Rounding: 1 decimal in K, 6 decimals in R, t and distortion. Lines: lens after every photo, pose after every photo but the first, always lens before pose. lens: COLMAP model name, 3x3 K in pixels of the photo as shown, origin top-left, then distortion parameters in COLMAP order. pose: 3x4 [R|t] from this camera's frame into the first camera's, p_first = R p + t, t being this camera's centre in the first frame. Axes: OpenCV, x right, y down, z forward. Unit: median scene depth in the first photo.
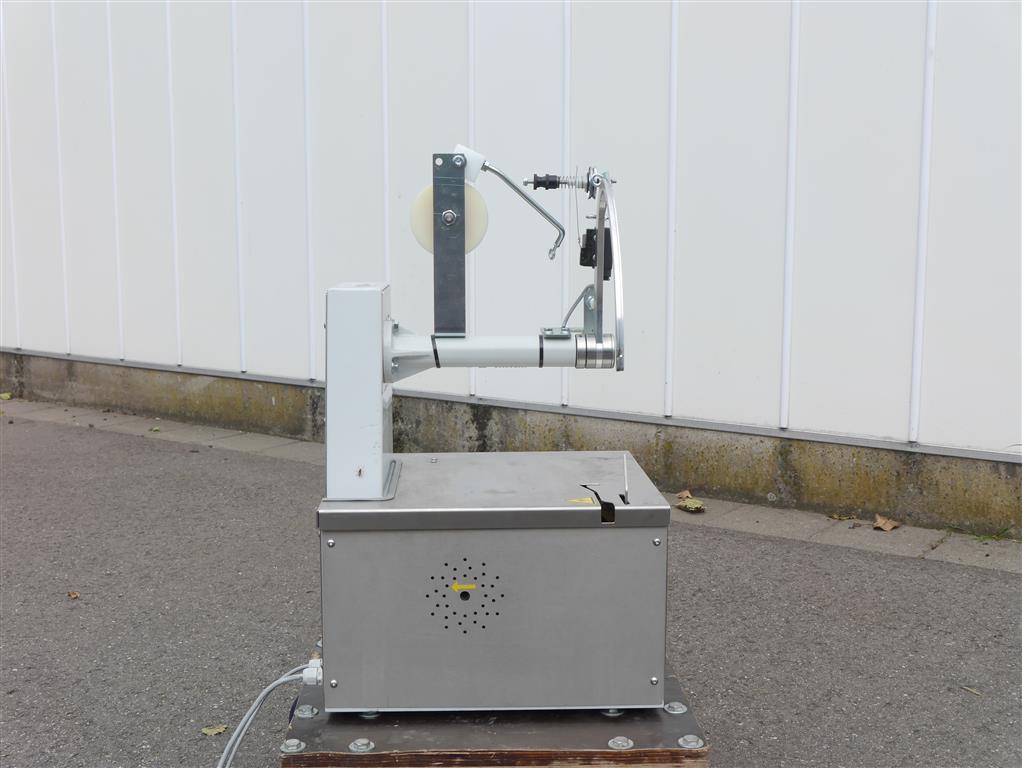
lens RADIAL K [[1266.7, 0, 511.0], [0, 1266.7, 384.0], [0, 0, 1]] dist [-0.020285, 0.009369]
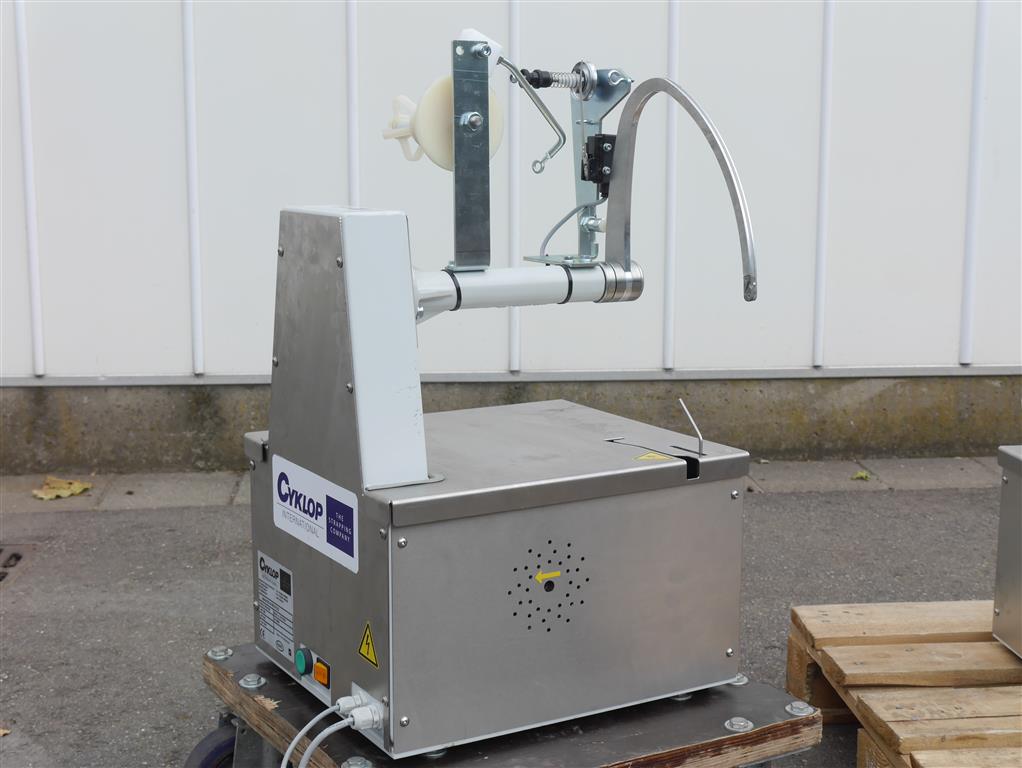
lens RADIAL K [[1542.8, 0, 511.0], [0, 1542.8, 384.0], [0, 0, 1]] dist [-0.055169, -0.000582]
pose [[0.762352, -0.119761, 0.635985, -1.012730], [0.085244, 0.992748, 0.084761, -0.097899], [-0.641524, -0.010404, 0.767032, 0.638636]]
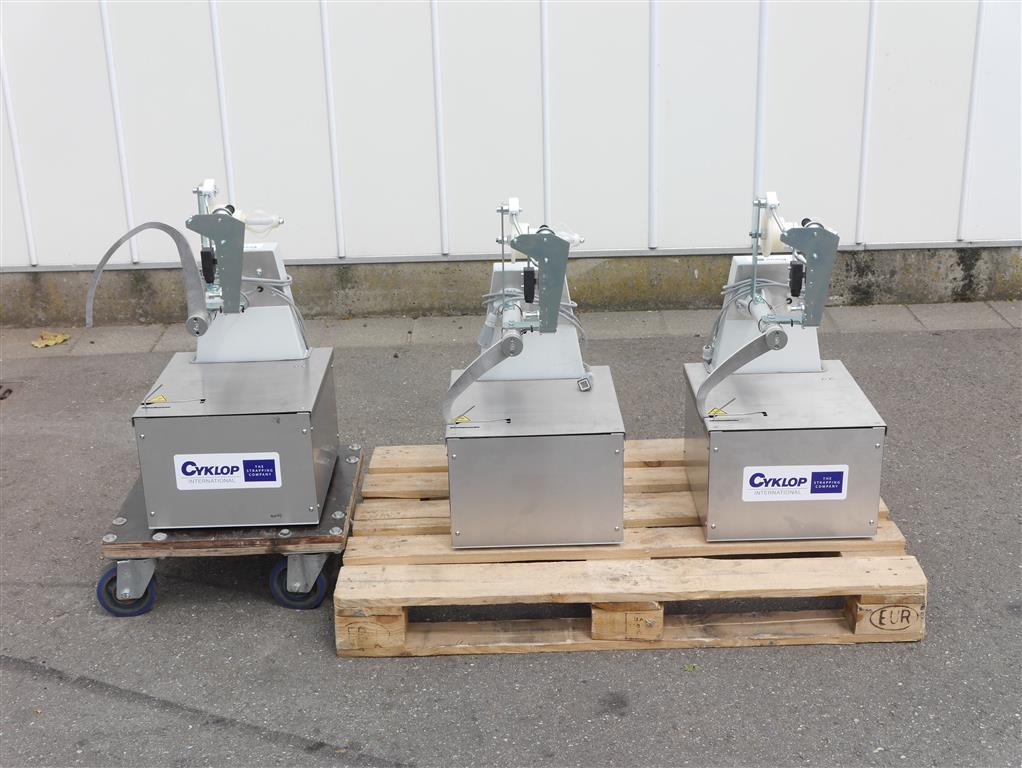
lens RADIAL K [[1389.0, 0, 511.0], [0, 1389.0, 384.0], [0, 0, 1]] dist [-0.096489, 0.142691]
pose [[0.810789, -0.230526, 0.538033, -0.995383], [0.105373, 0.961649, 0.253236, -0.209416], [-0.575776, -0.148627, 0.803985, 0.265934]]
